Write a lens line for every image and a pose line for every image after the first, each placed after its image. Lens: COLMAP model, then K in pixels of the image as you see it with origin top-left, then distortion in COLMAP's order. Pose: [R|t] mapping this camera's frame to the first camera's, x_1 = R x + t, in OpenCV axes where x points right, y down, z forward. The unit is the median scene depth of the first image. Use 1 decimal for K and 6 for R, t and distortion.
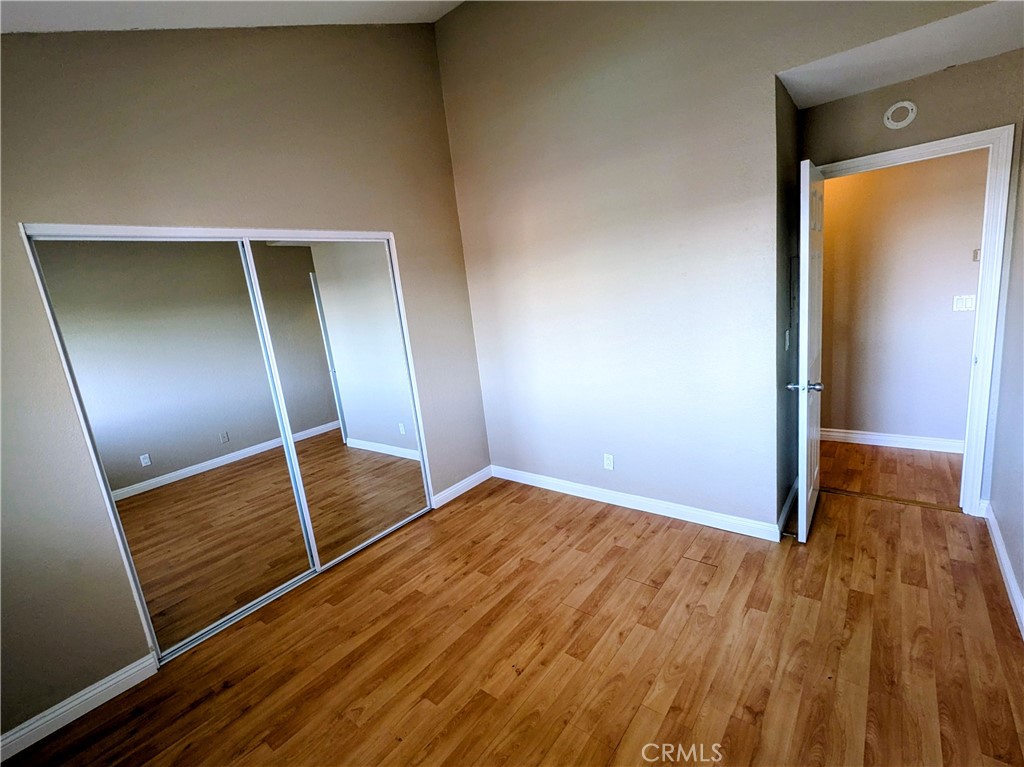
lens RADIAL K [[466.7, 0, 512.7], [0, 466.7, 382.4], [0, 0, 1]] dist [0.014764, 0.000083]
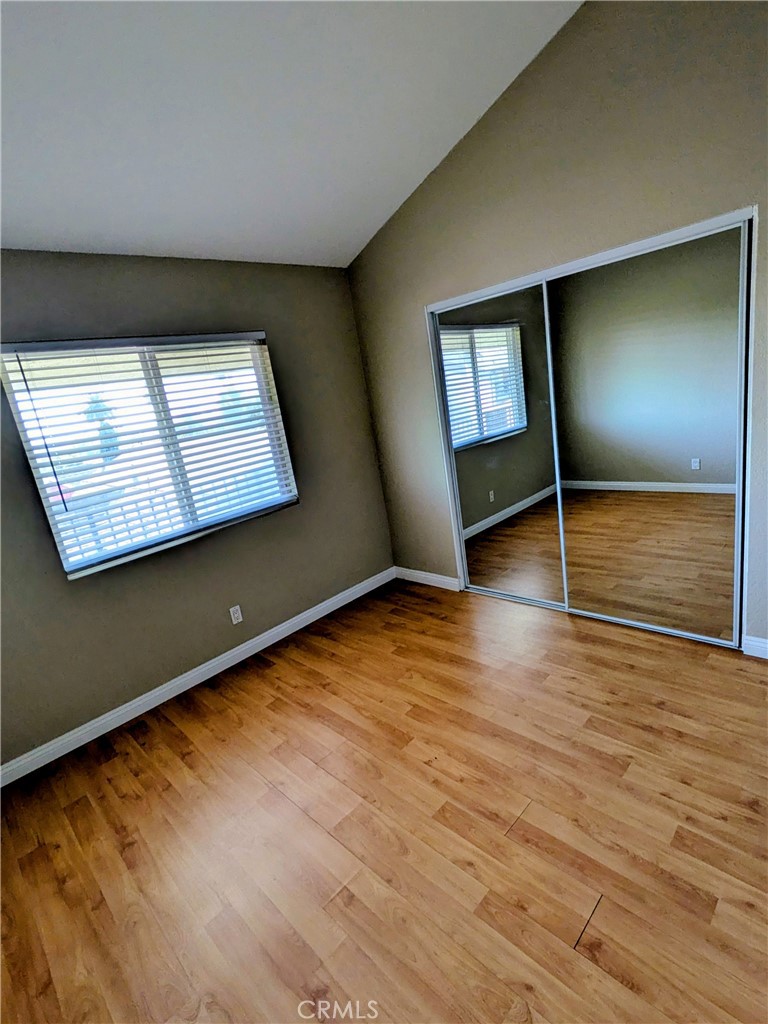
lens RADIAL K [[496.8, 0, 384.5], [0, 496.8, 514.4], [0, 0, 1]] dist [-0.003319, 0.000671]
pose [[-0.096927, 0.361846, -0.927185, 0.660579], [-0.037420, 0.929588, 0.366695, -0.213890], [0.994588, 0.070238, -0.076562, 0.769992]]
